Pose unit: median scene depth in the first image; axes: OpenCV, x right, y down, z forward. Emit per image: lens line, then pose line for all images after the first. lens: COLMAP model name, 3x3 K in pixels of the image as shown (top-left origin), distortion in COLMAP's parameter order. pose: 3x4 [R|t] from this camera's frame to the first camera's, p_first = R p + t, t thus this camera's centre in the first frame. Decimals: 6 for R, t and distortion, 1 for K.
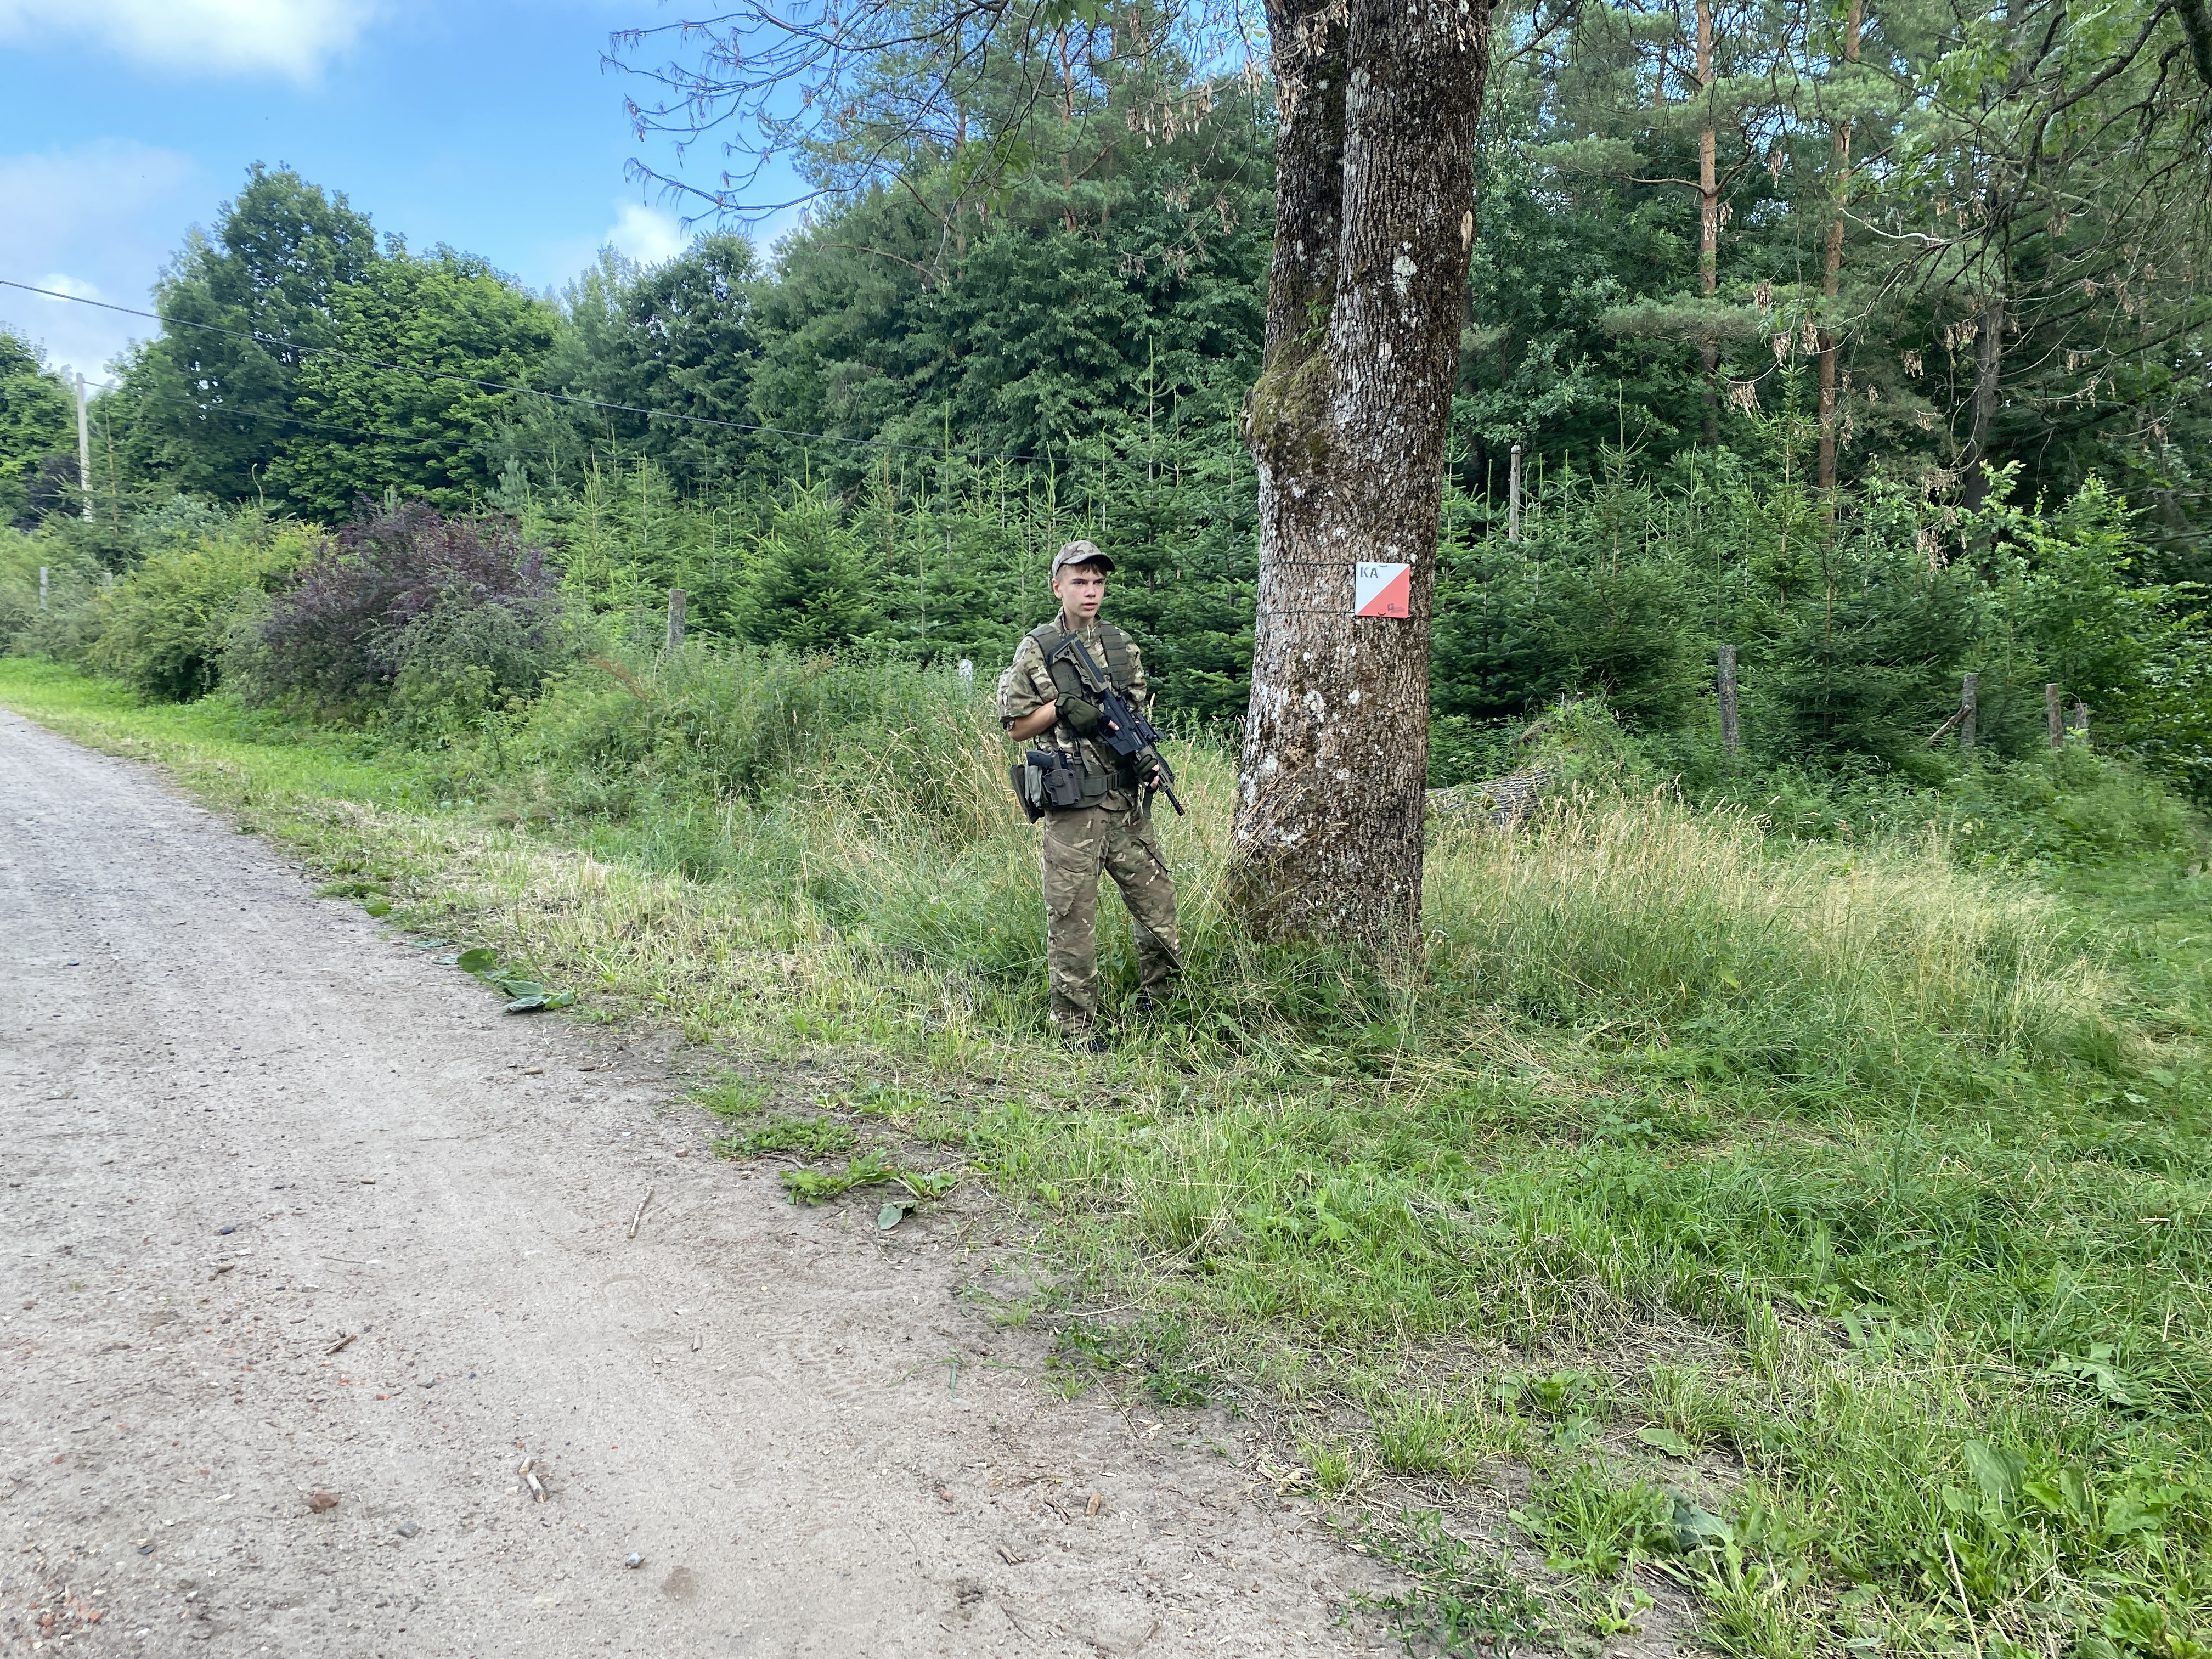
lens RADIAL K [[1707.0, 0, 1106.0], [0, 1707.0, 829.5], [0, 0, 1]] dist [-0.000729, 0.000769]
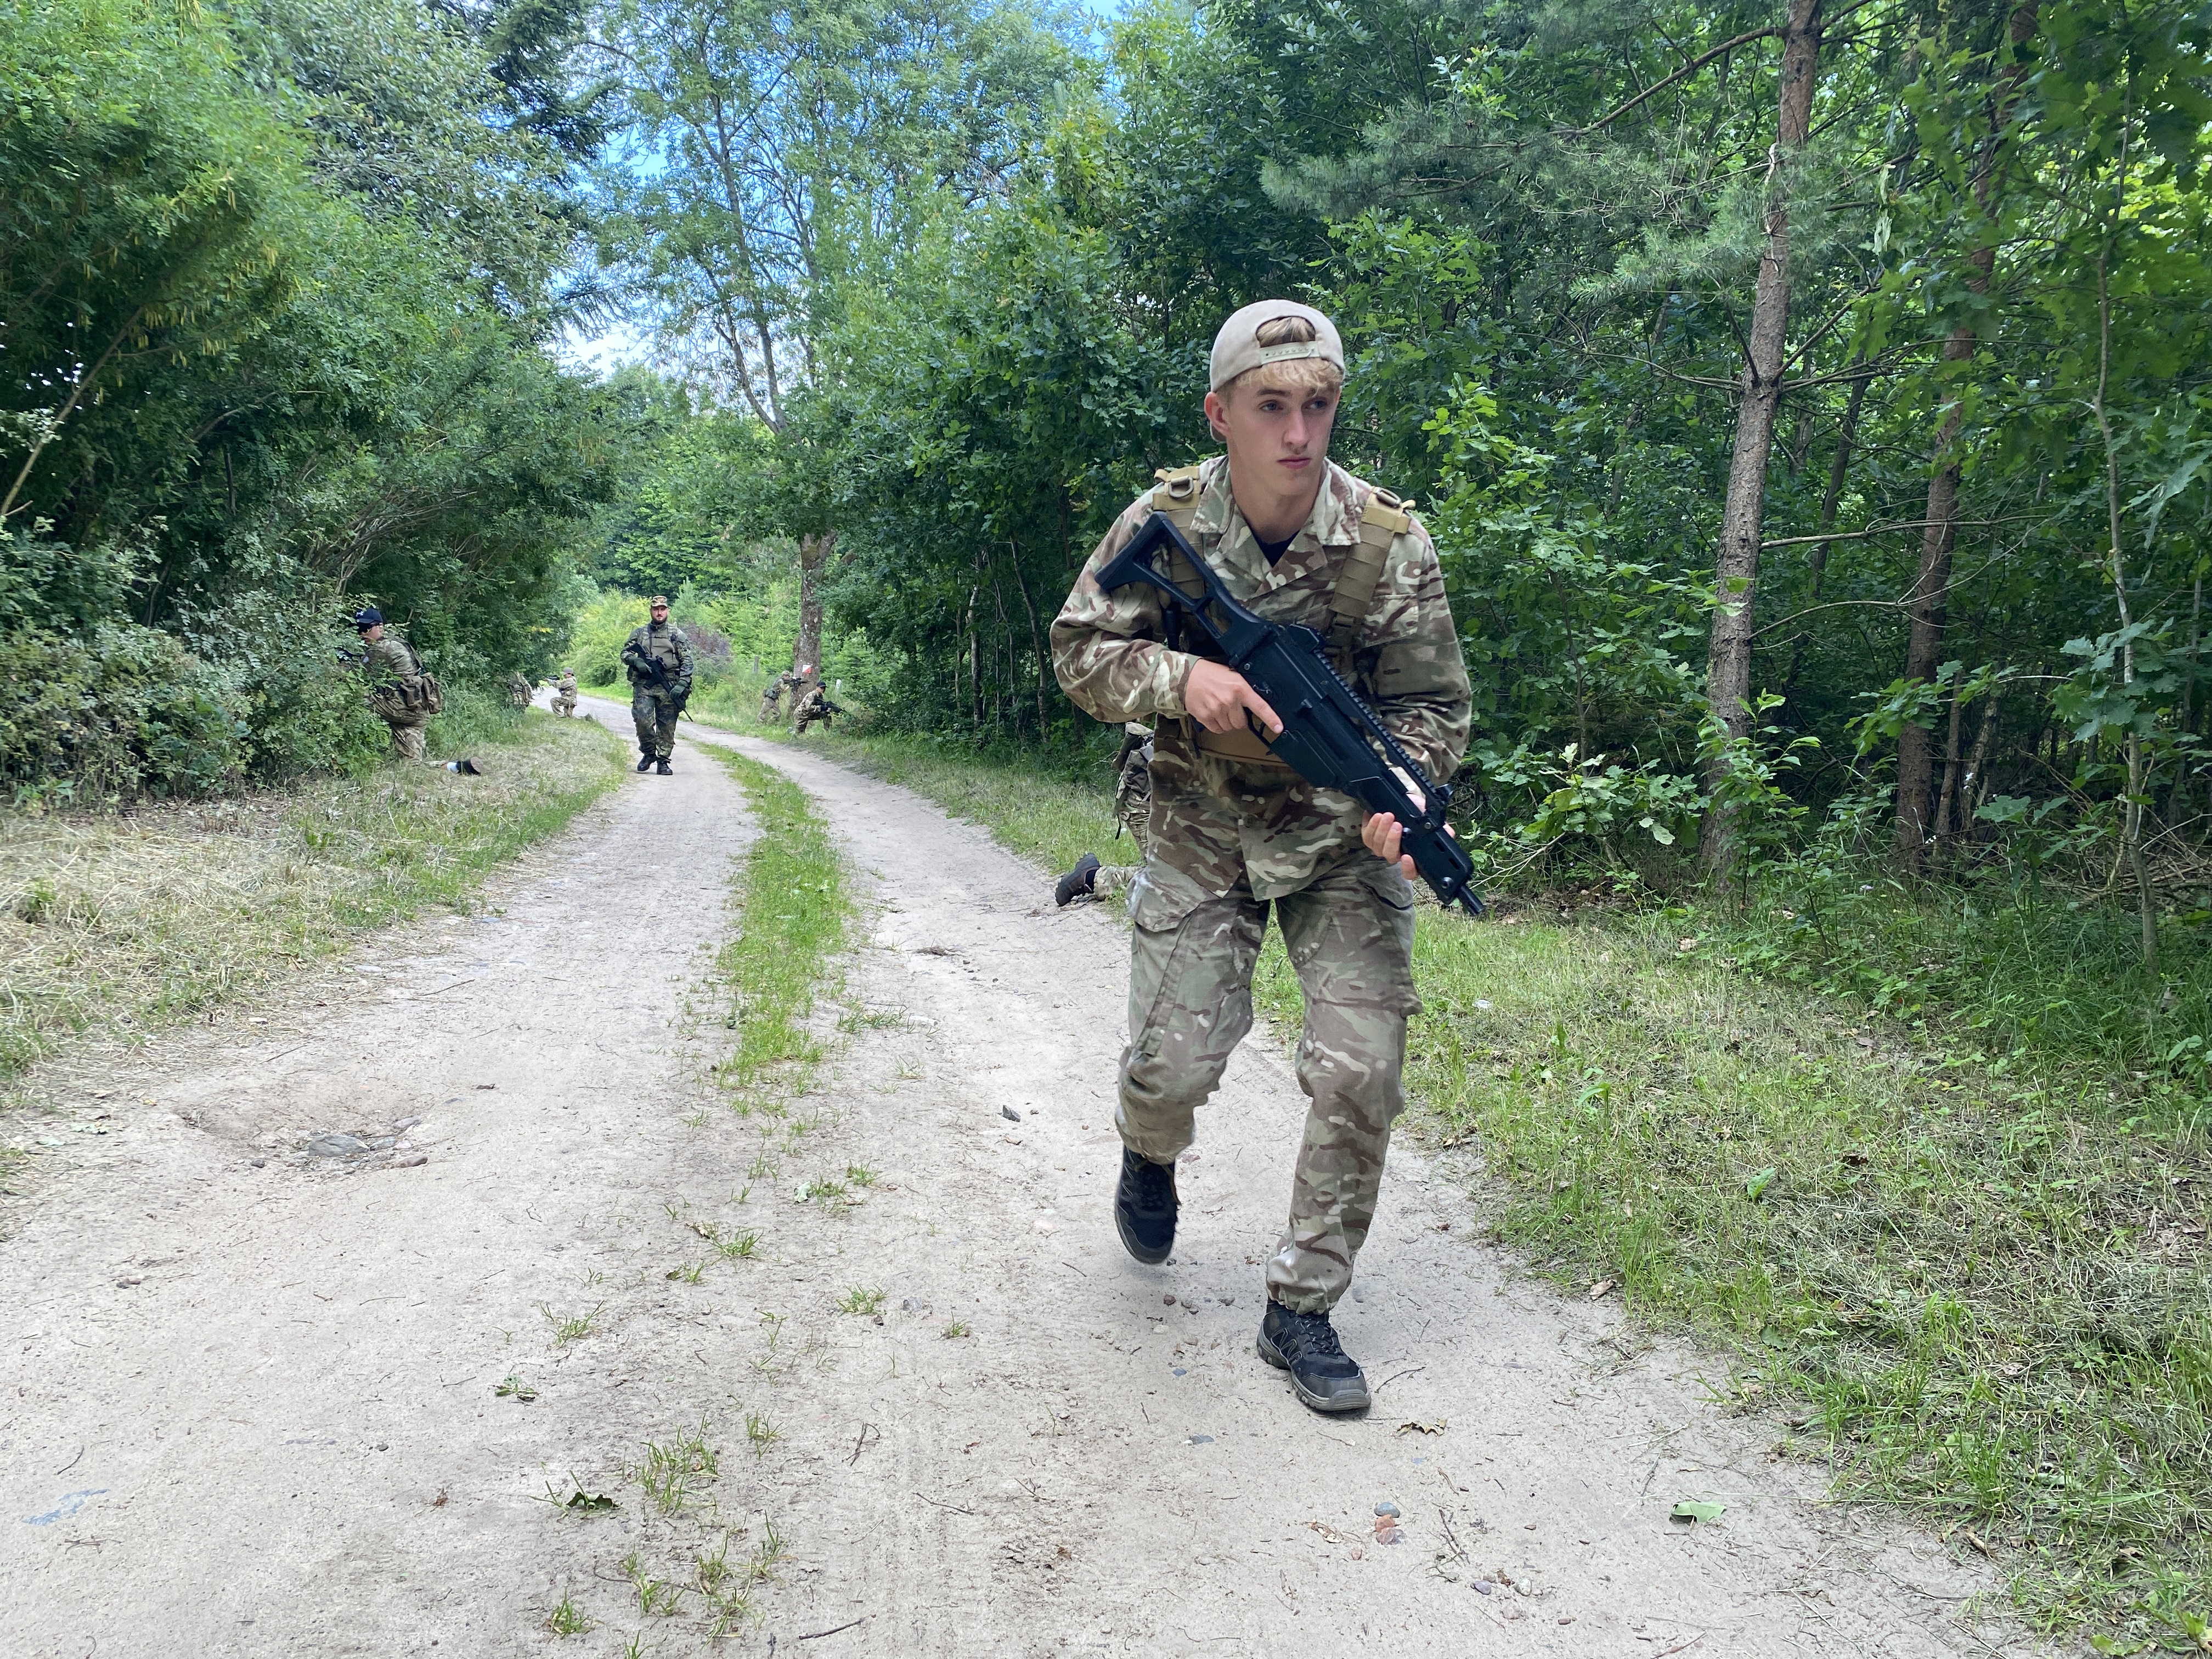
lens RADIAL K [[1707.0, 0, 1106.0], [0, 1707.0, 829.5], [0, 0, 1]] dist [-0.000729, 0.000769]
pose [[0.986514, 0.048251, -0.156401, 0.373151], [-0.051158, 0.998584, -0.014614, 0.082207], [0.155474, 0.022418, 0.987586, -0.843746]]
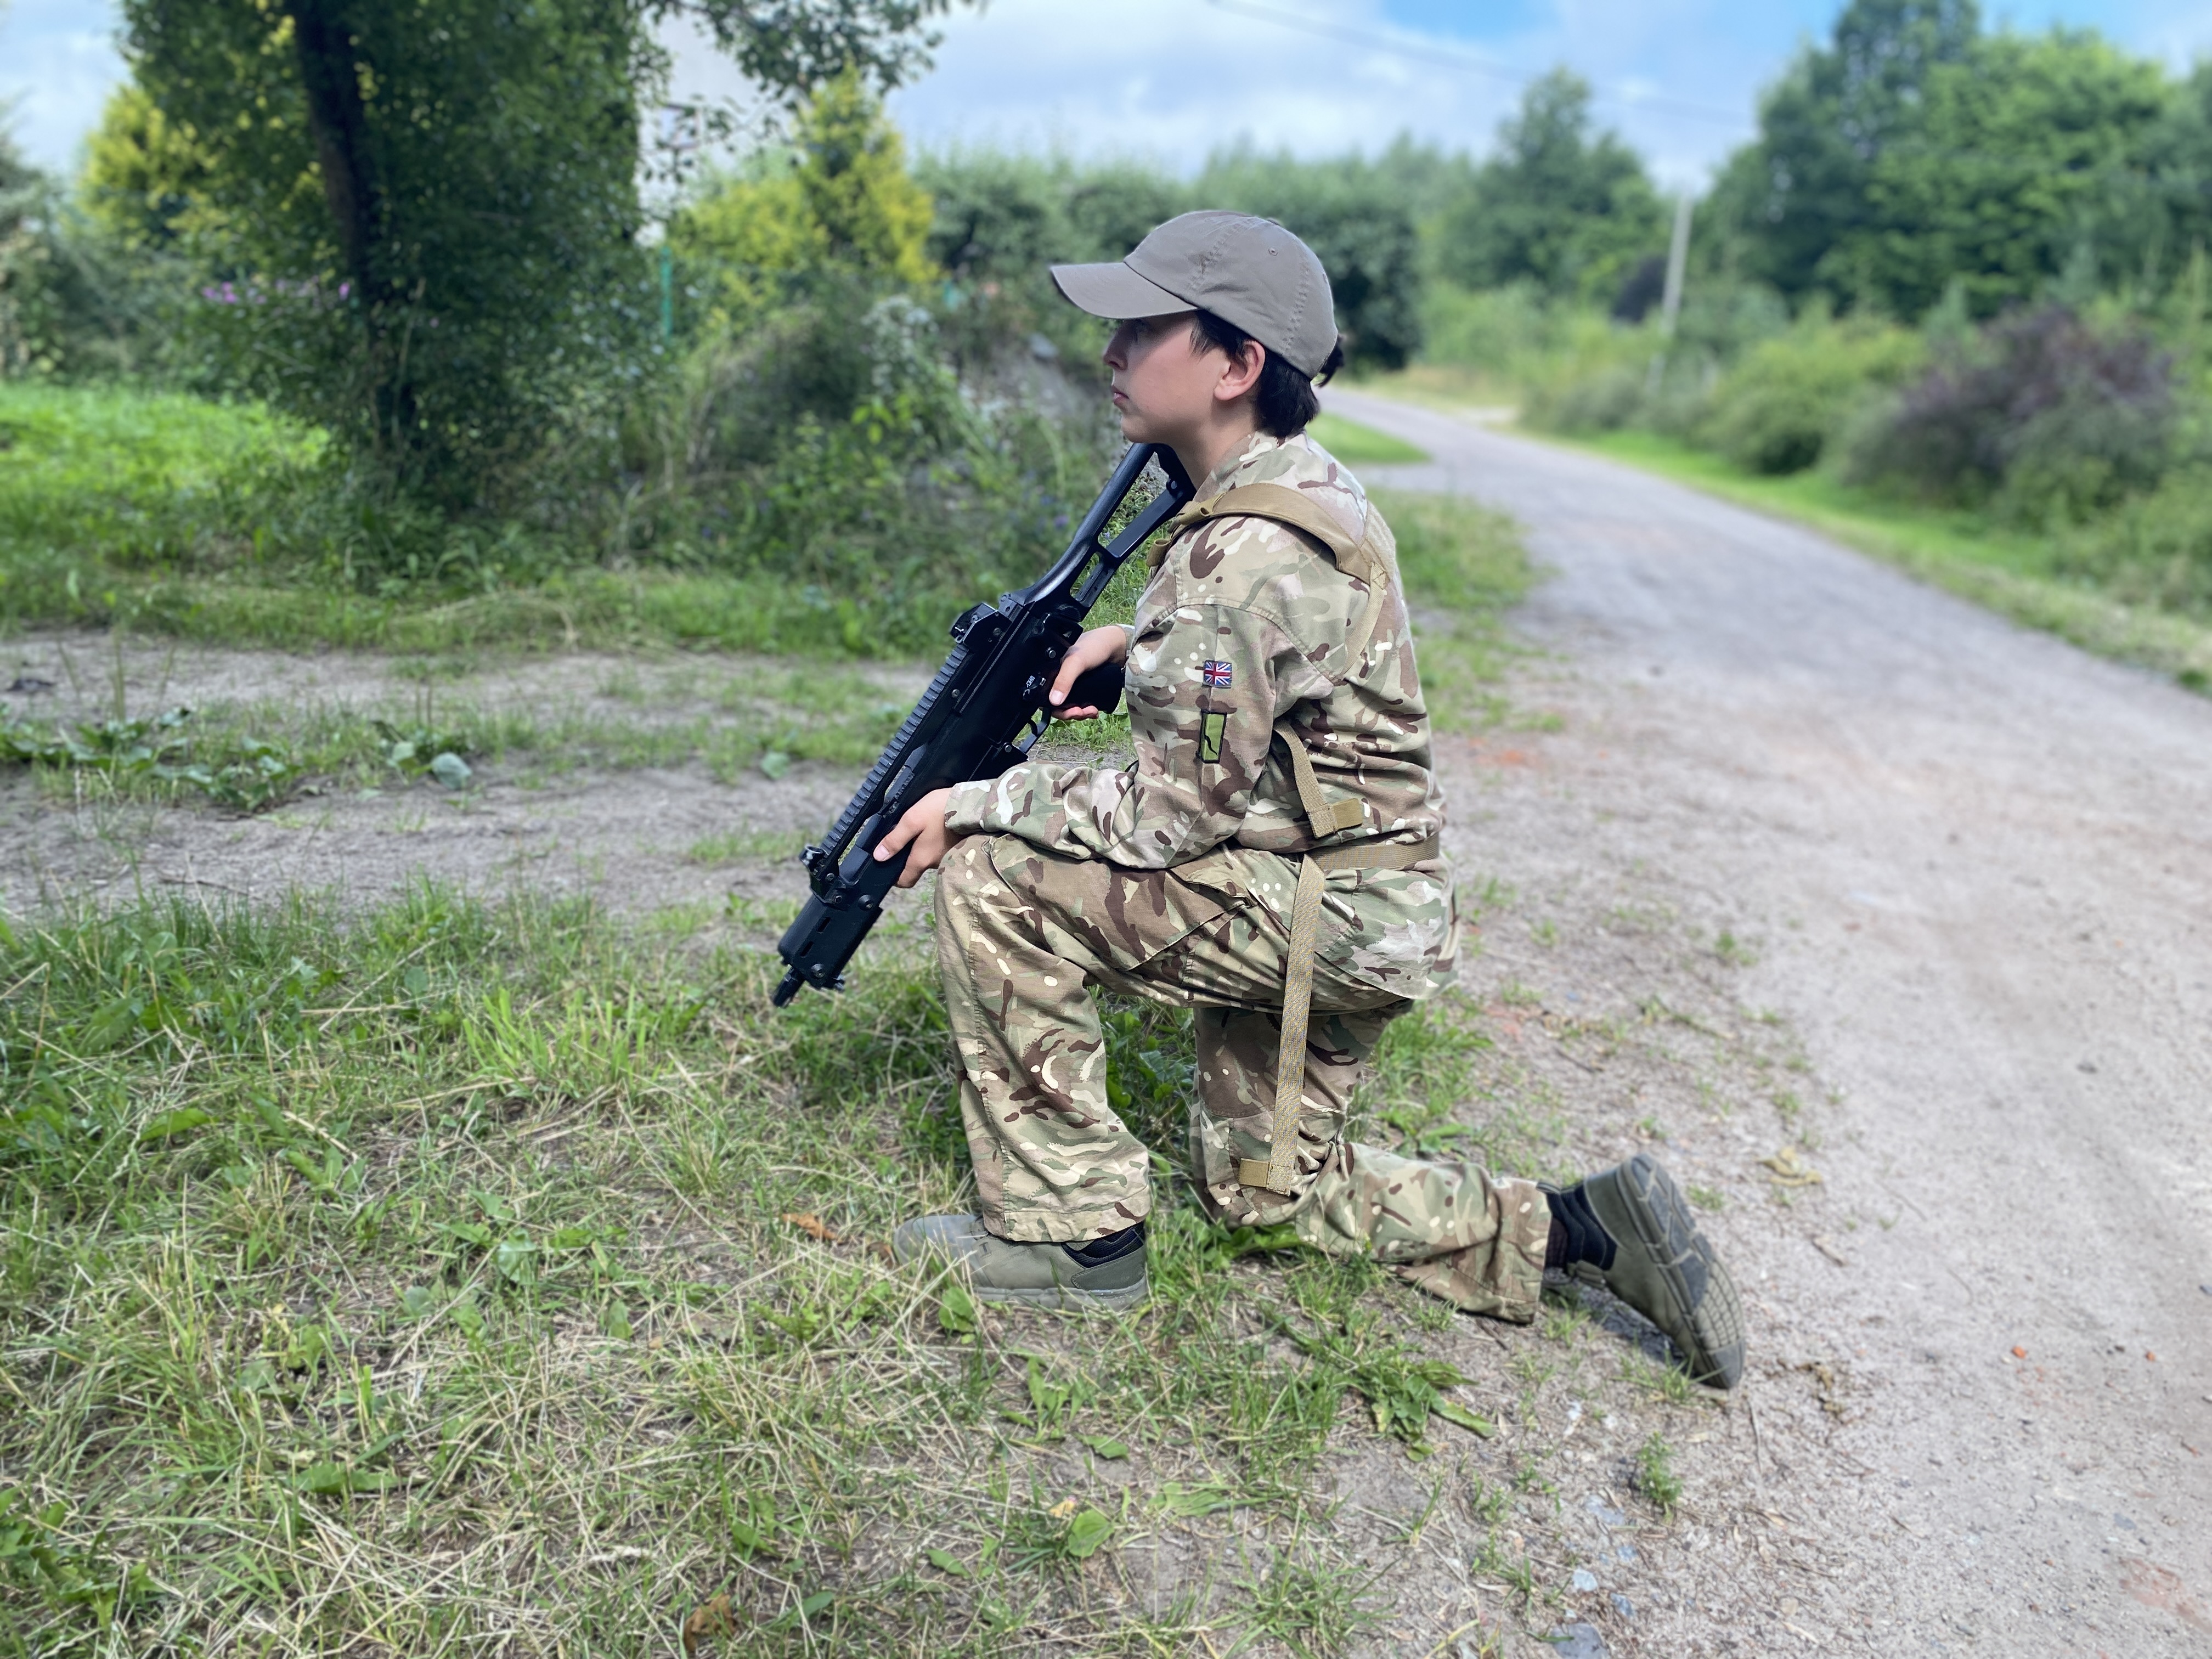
lens RADIAL K [[1707.0, 0, 1106.0], [0, 1707.0, 829.5], [0, 0, 1]] dist [-0.000729, 0.000769]
pose [[0.689889, 0.206035, -0.693976, -0.000370], [-0.123632, 0.978092, 0.167482, 0.011588], [0.713280, -0.029746, 0.700247, -0.085843]]
